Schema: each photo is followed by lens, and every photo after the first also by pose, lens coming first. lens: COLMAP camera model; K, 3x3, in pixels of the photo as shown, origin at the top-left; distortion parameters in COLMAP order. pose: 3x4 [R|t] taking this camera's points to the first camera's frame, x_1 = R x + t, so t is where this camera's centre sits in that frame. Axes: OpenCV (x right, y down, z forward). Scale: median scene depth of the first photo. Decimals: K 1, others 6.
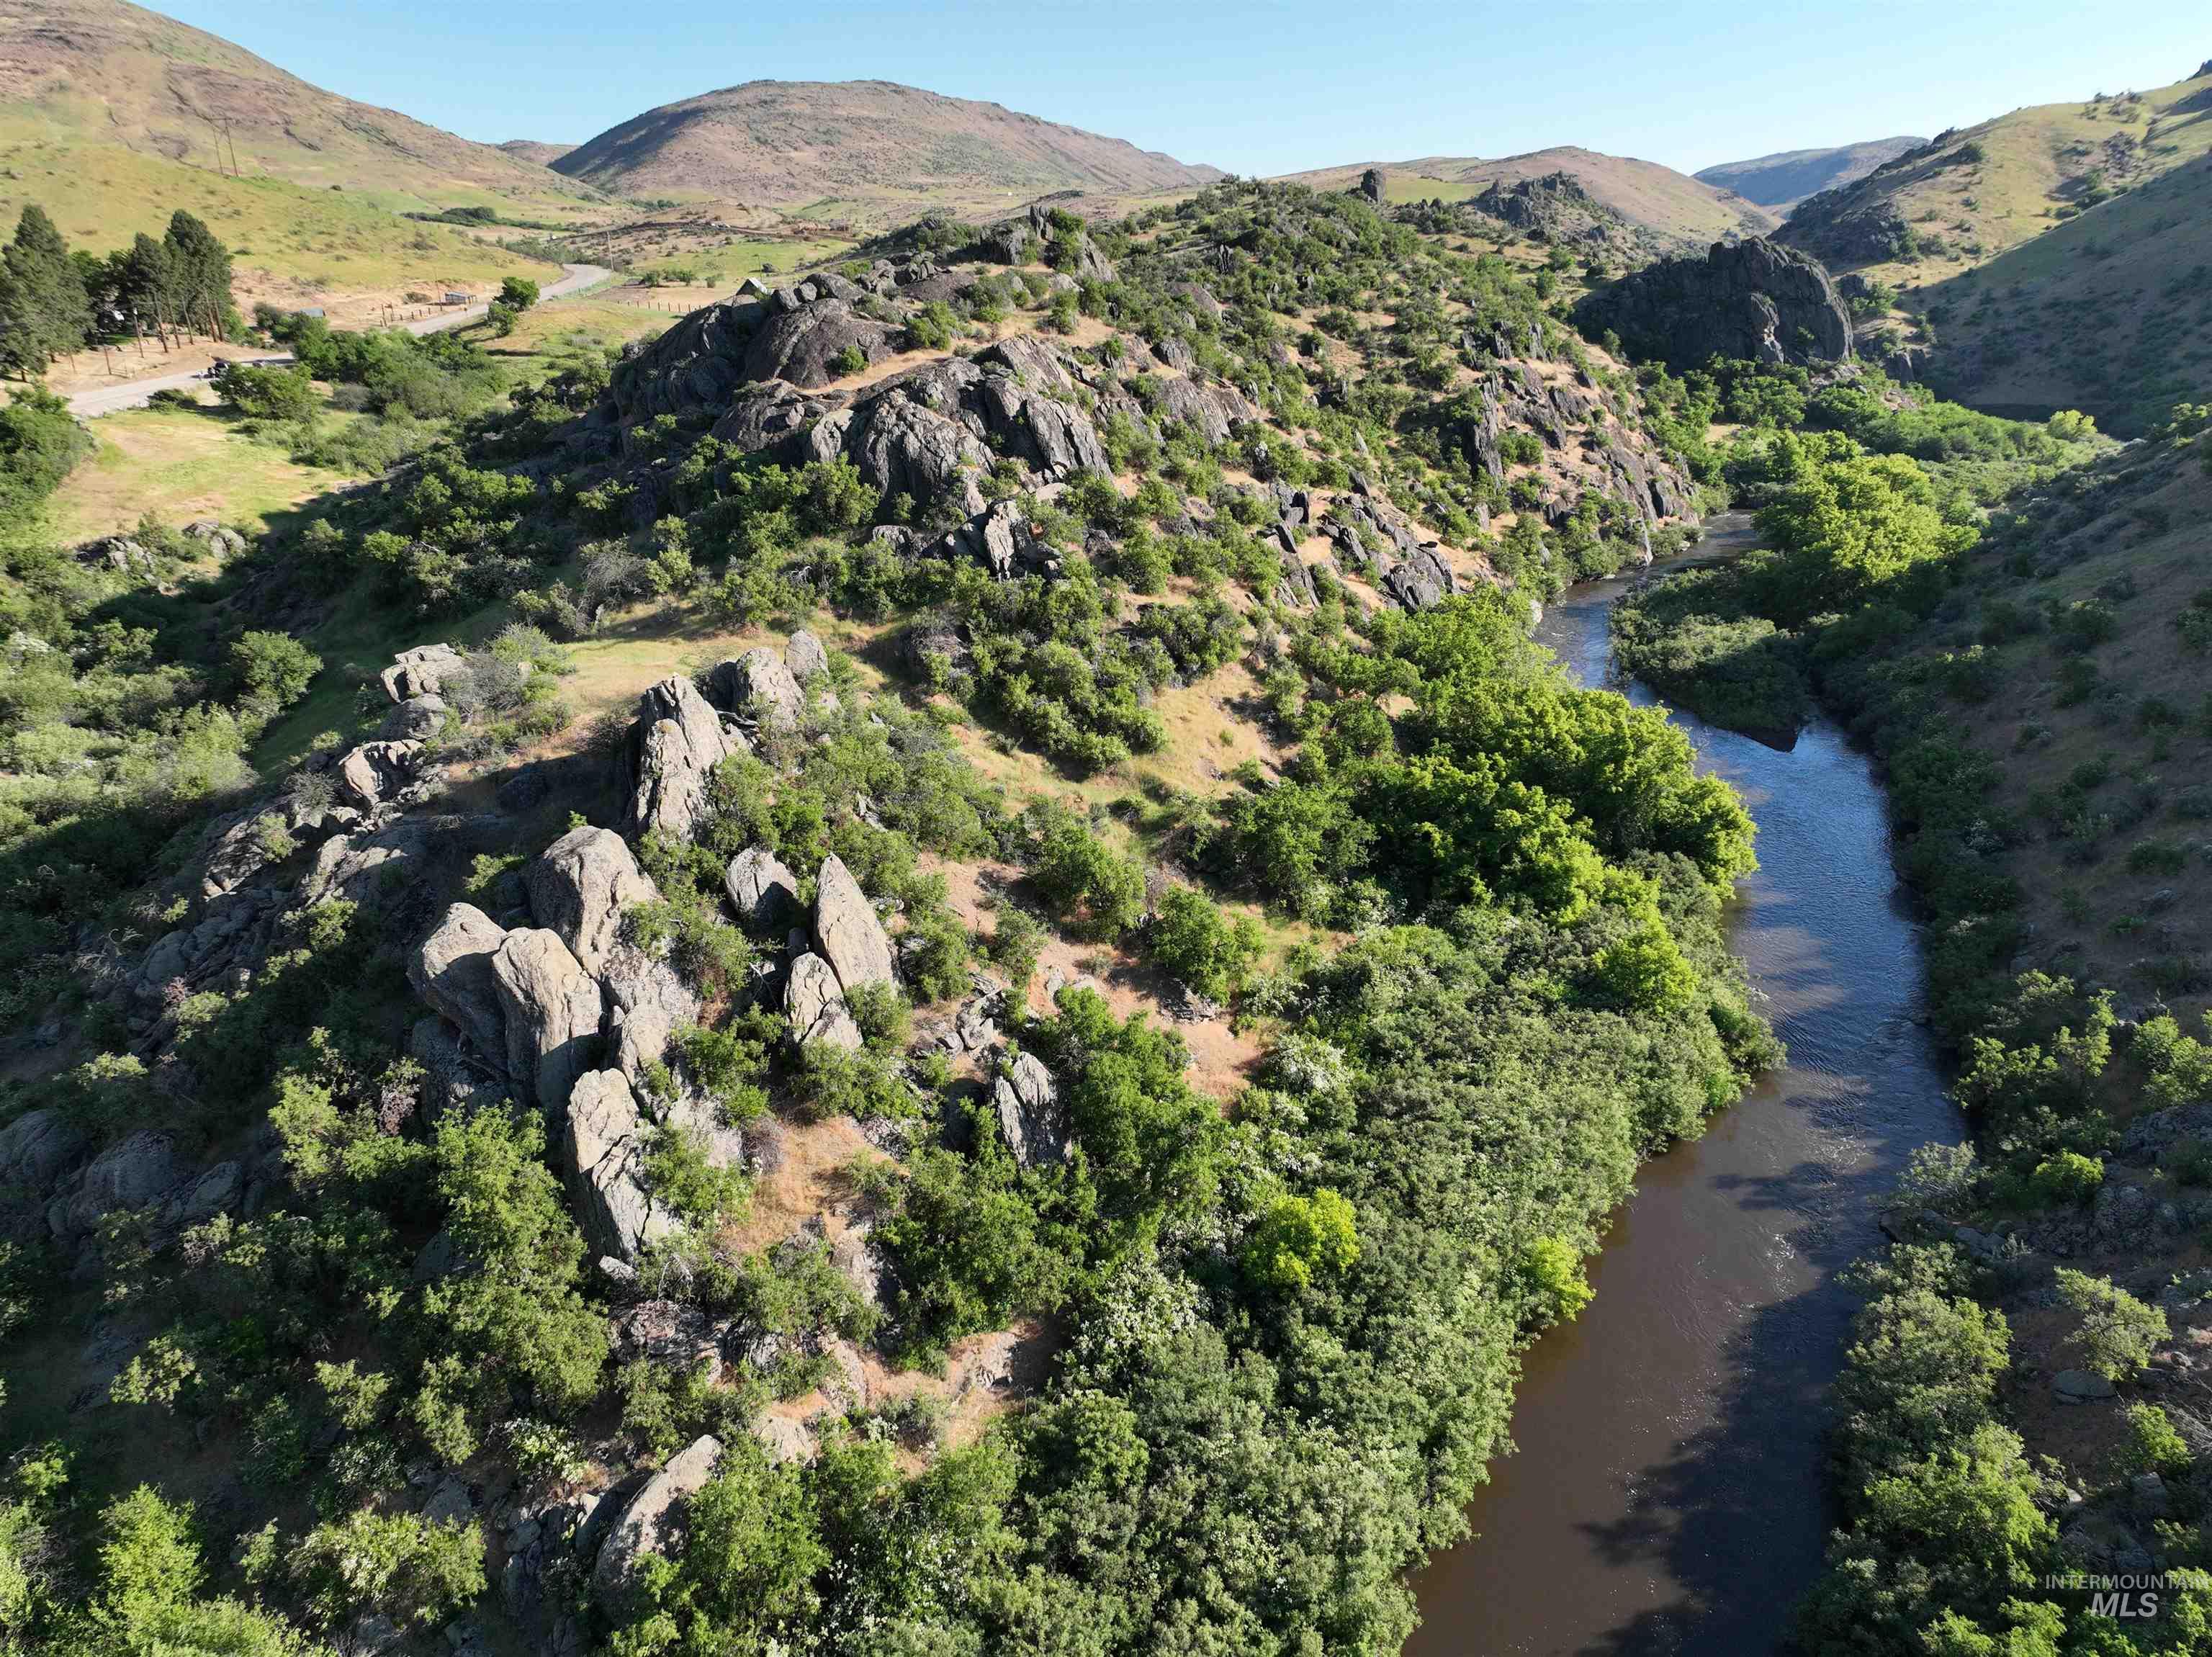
lens RADIAL K [[1583.7, 0, 1123.5], [0, 1583.7, 831.4], [0, 0, 1]] dist [-0.001829, 0.017571]
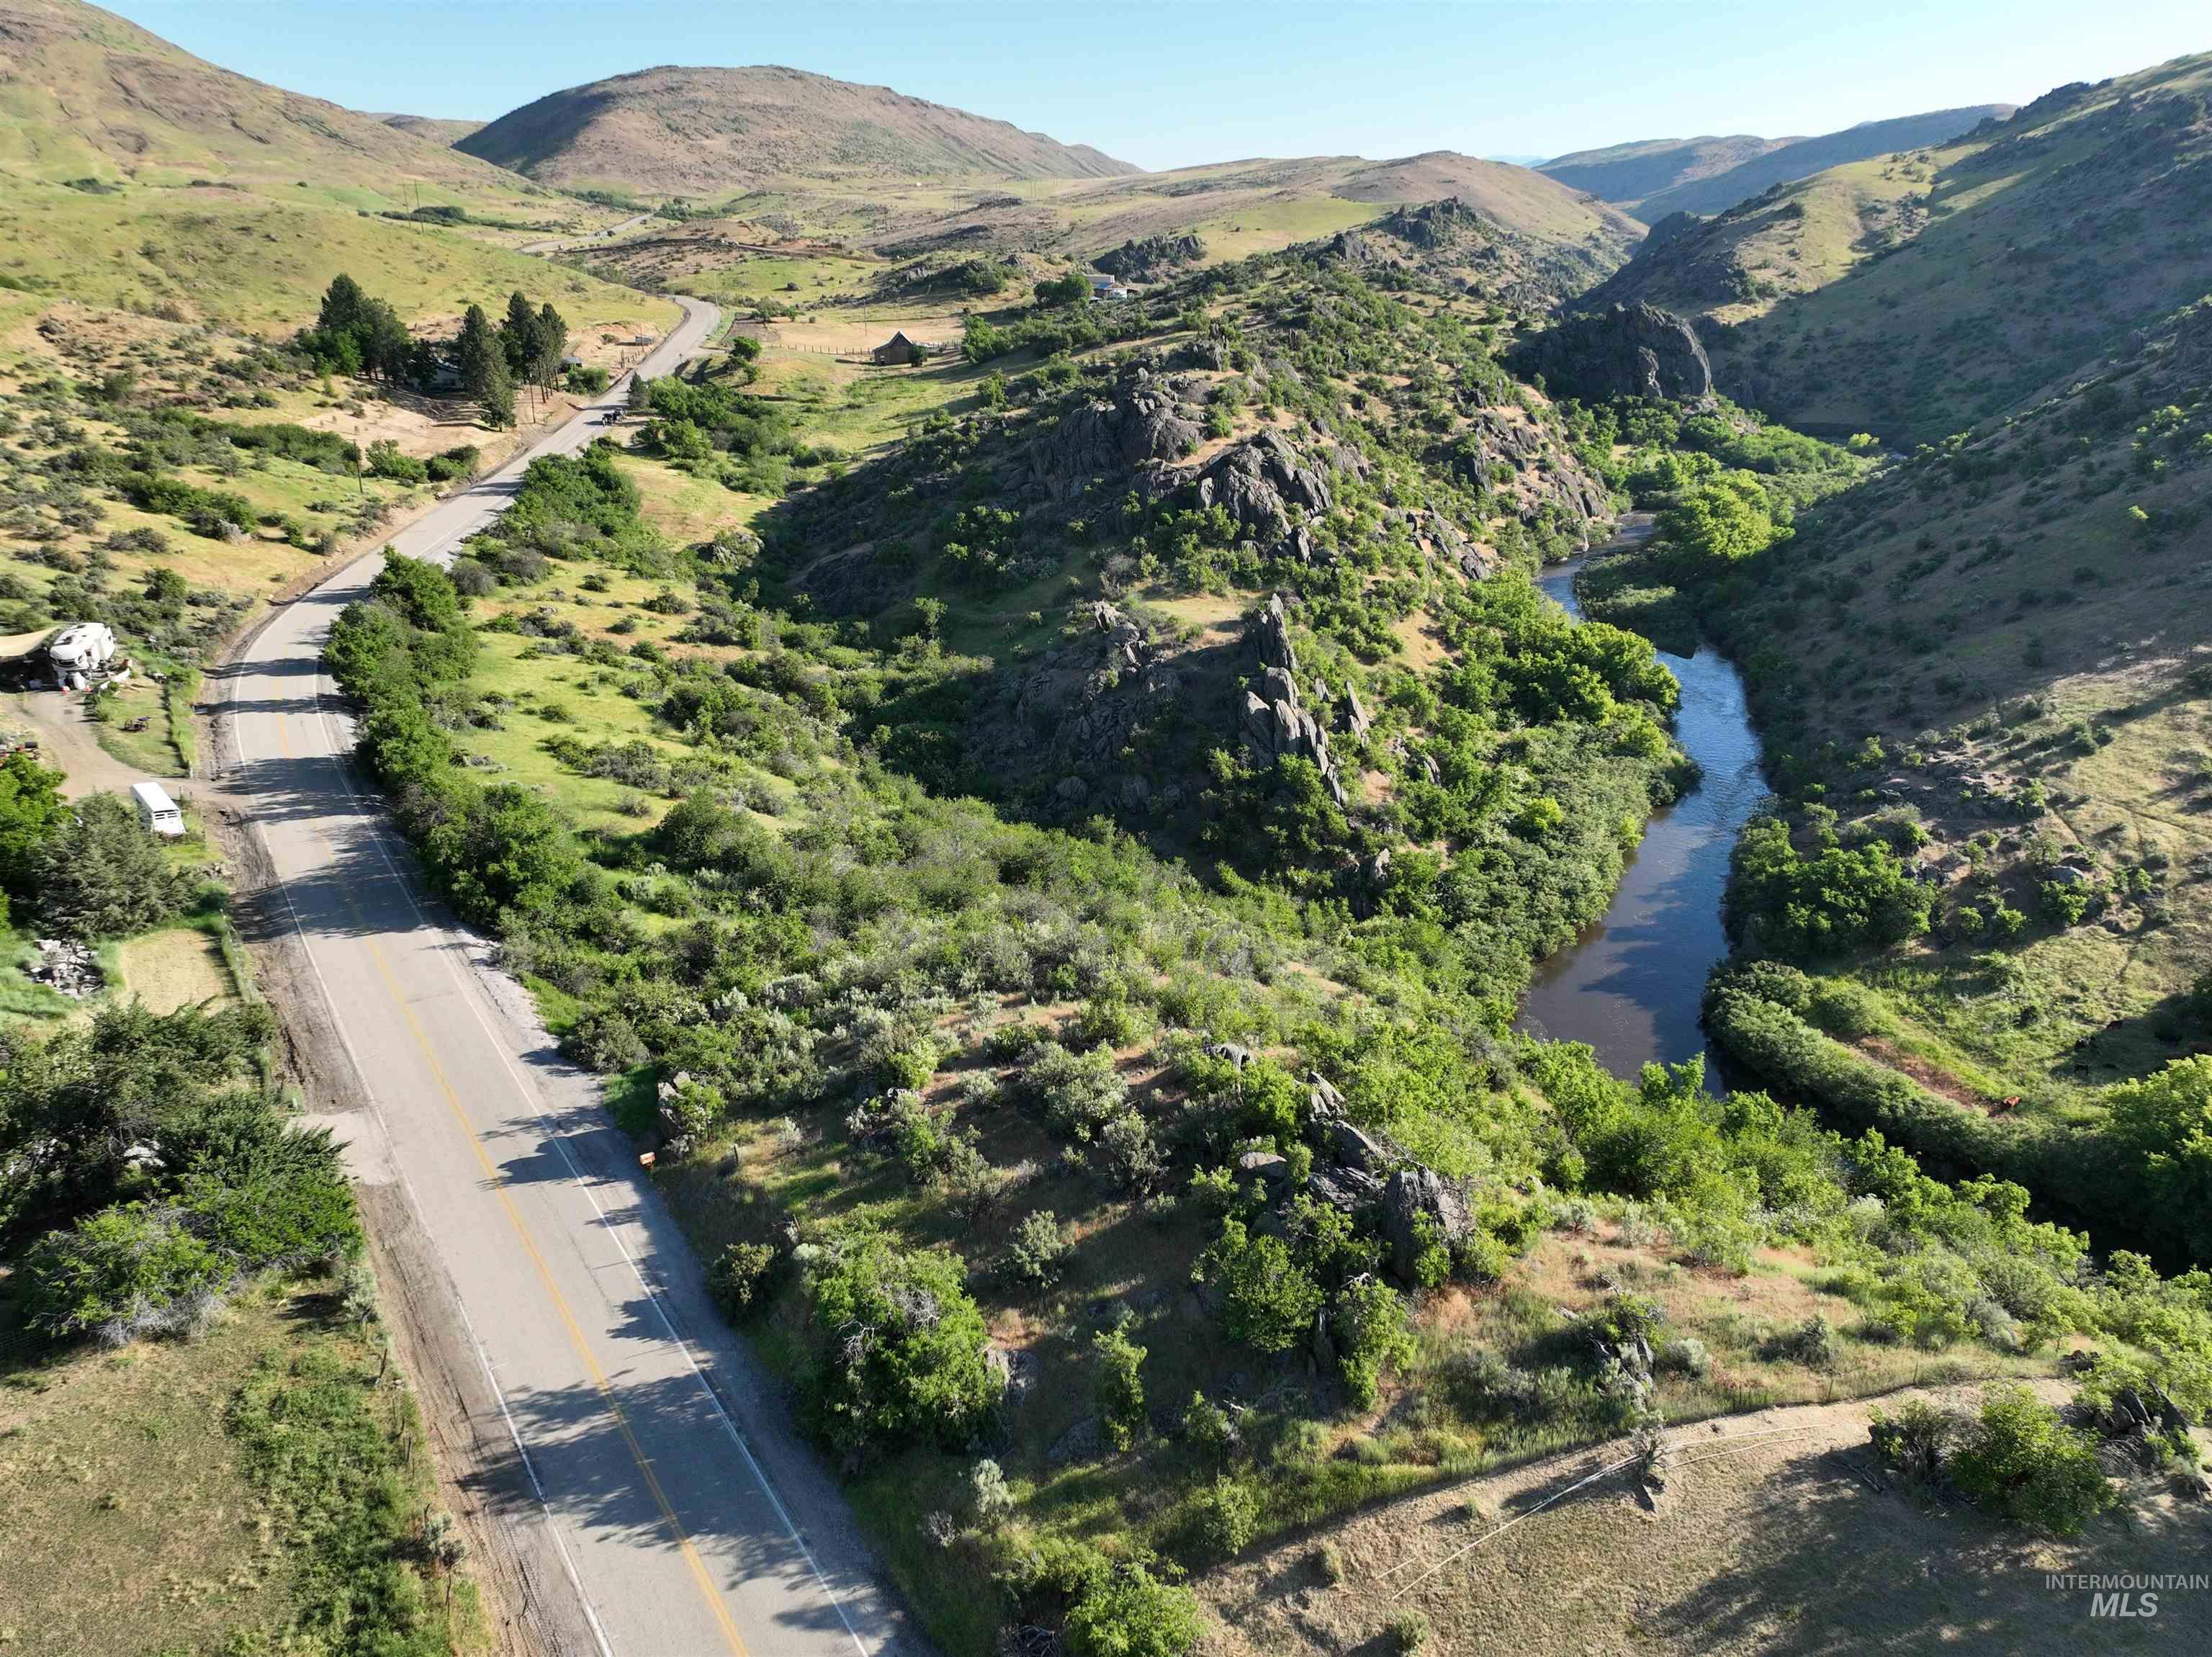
lens RADIAL K [[1583.7, 0, 1123.3], [0, 1583.7, 827.9], [0, 0, 1]] dist [-0.001829, 0.017571]
pose [[0.996558, -0.019476, 0.080575, -0.387900], [0.018236, 0.999704, 0.016096, 0.105329], [-0.080864, -0.014571, 0.996619, -0.779835]]
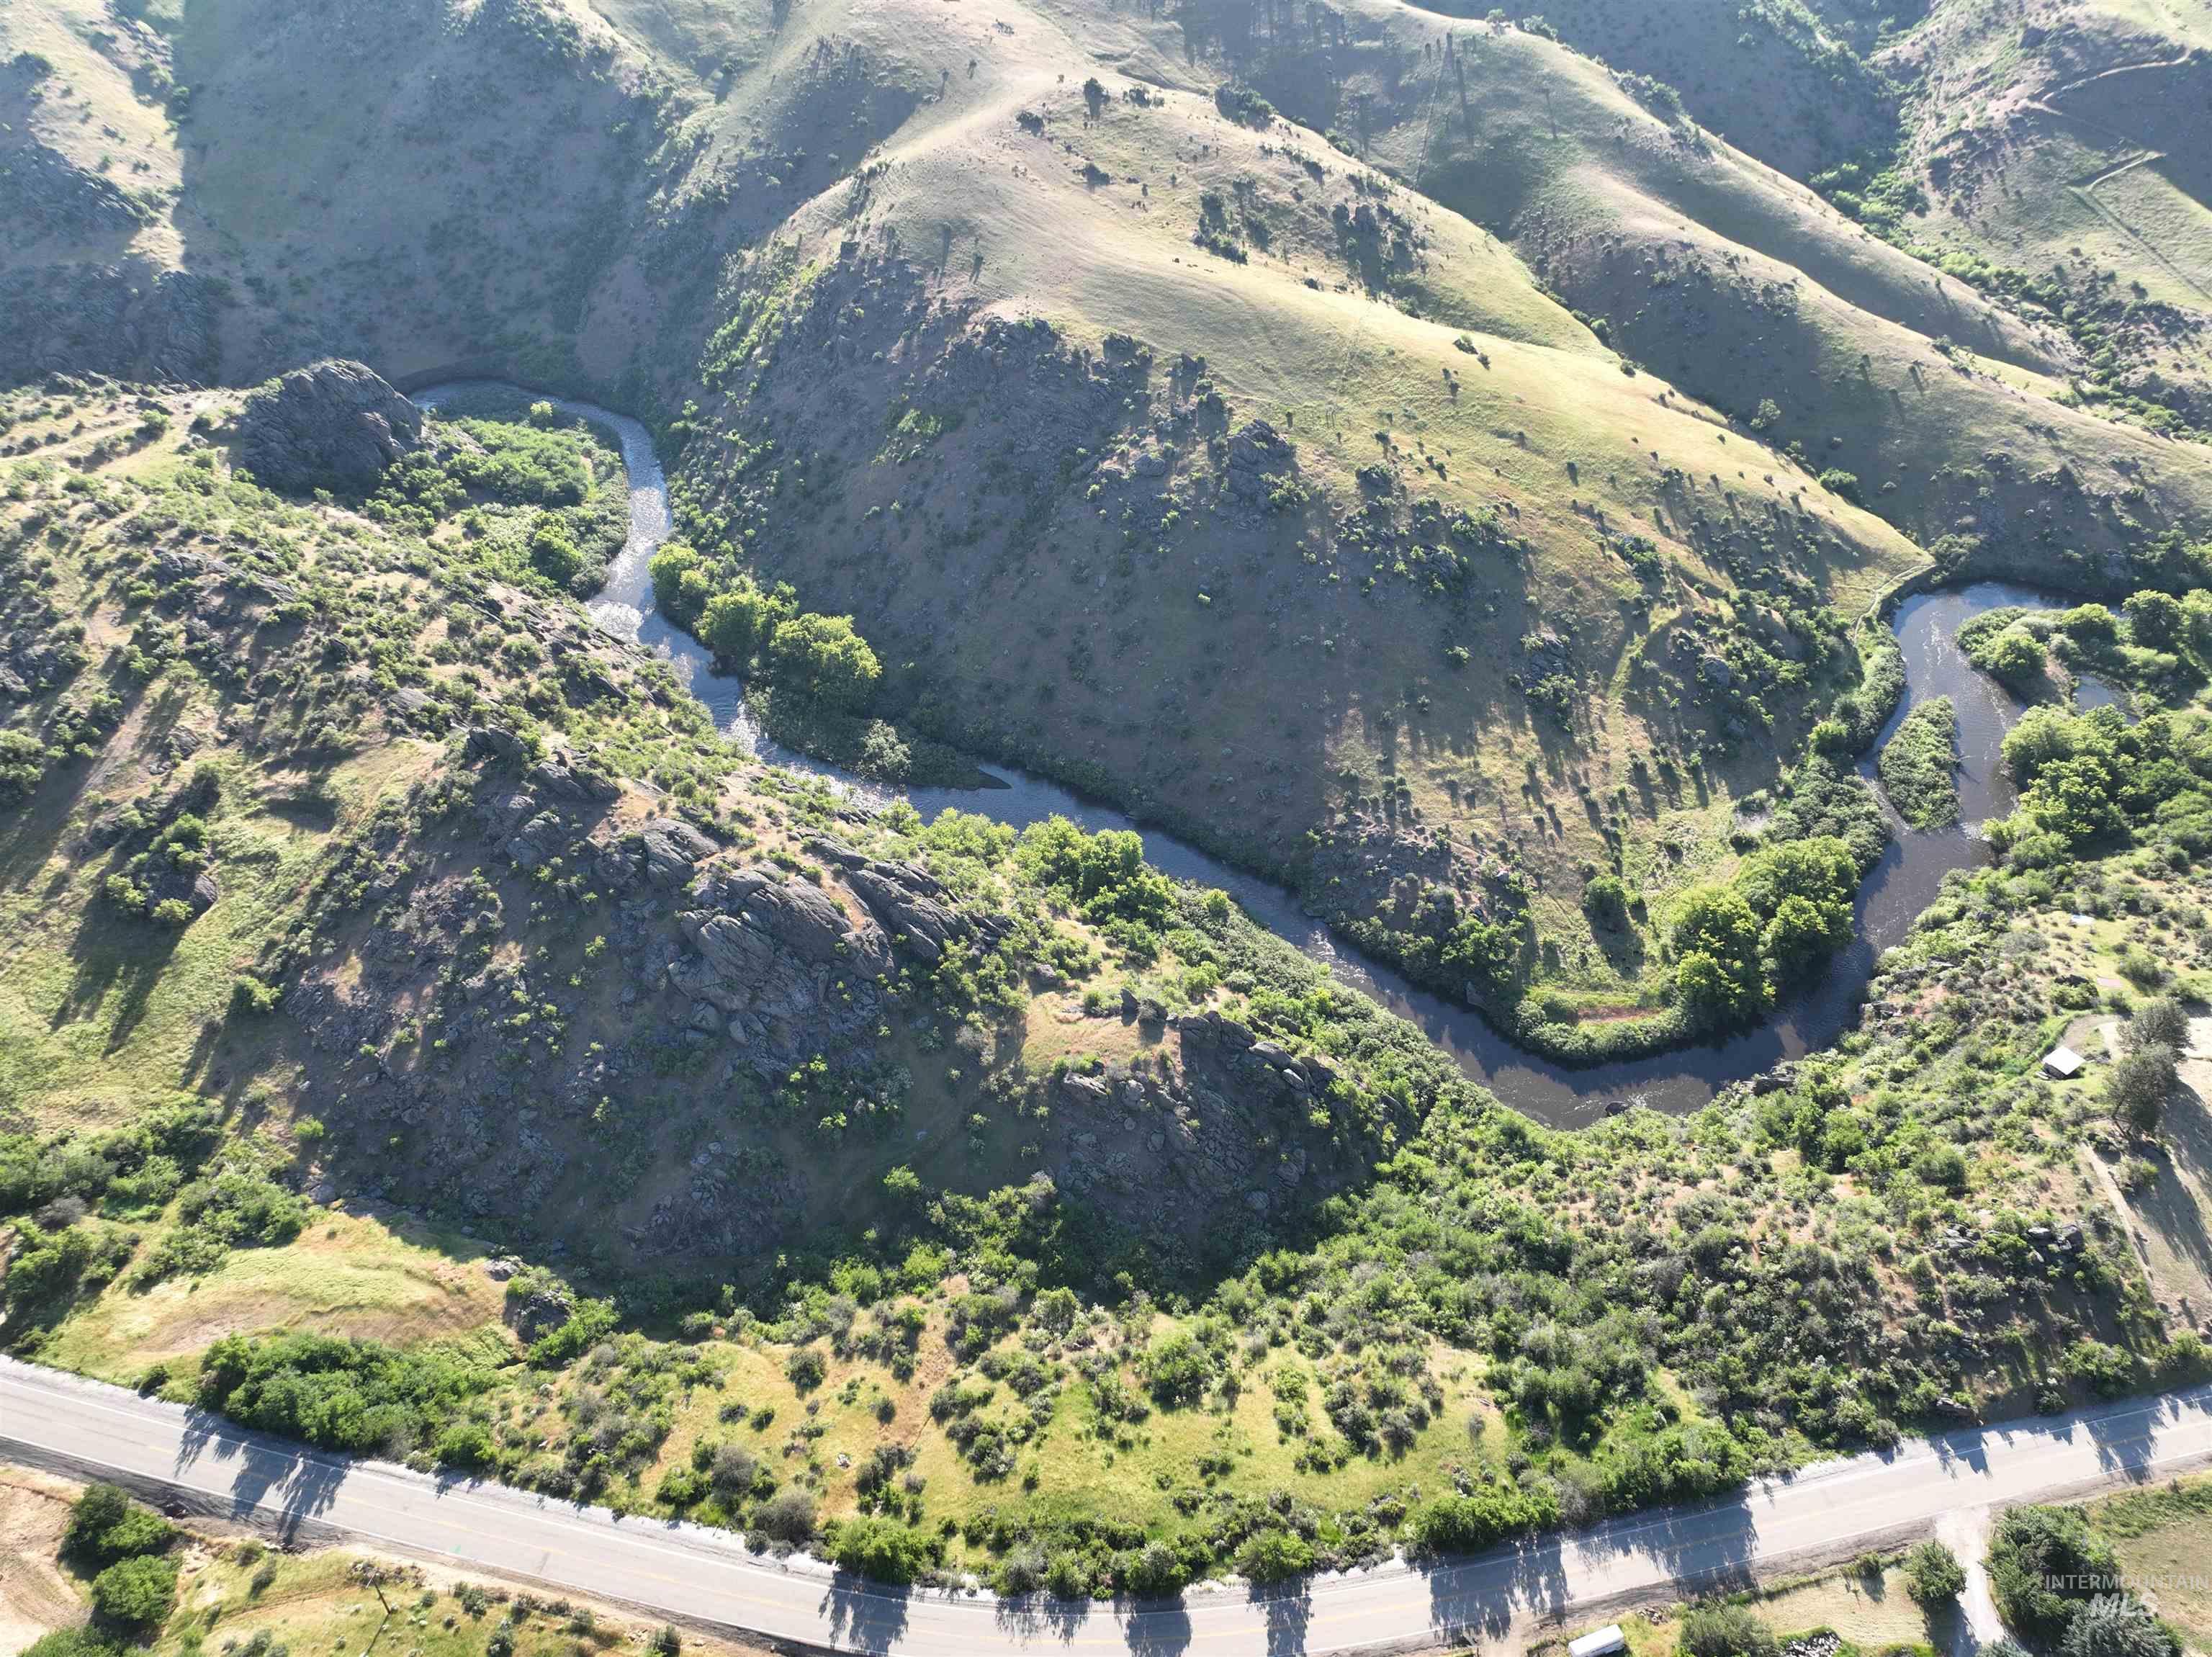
lens RADIAL K [[1583.7, 0, 1120.9], [0, 1583.7, 826.9], [0, 0, 1]] dist [-0.001829, 0.017571]
pose [[0.271129, -0.599608, 0.752967, -1.522609], [0.330773, 0.792669, 0.512119, -1.276270], [-0.903924, 0.110211, 0.413250, -0.202774]]
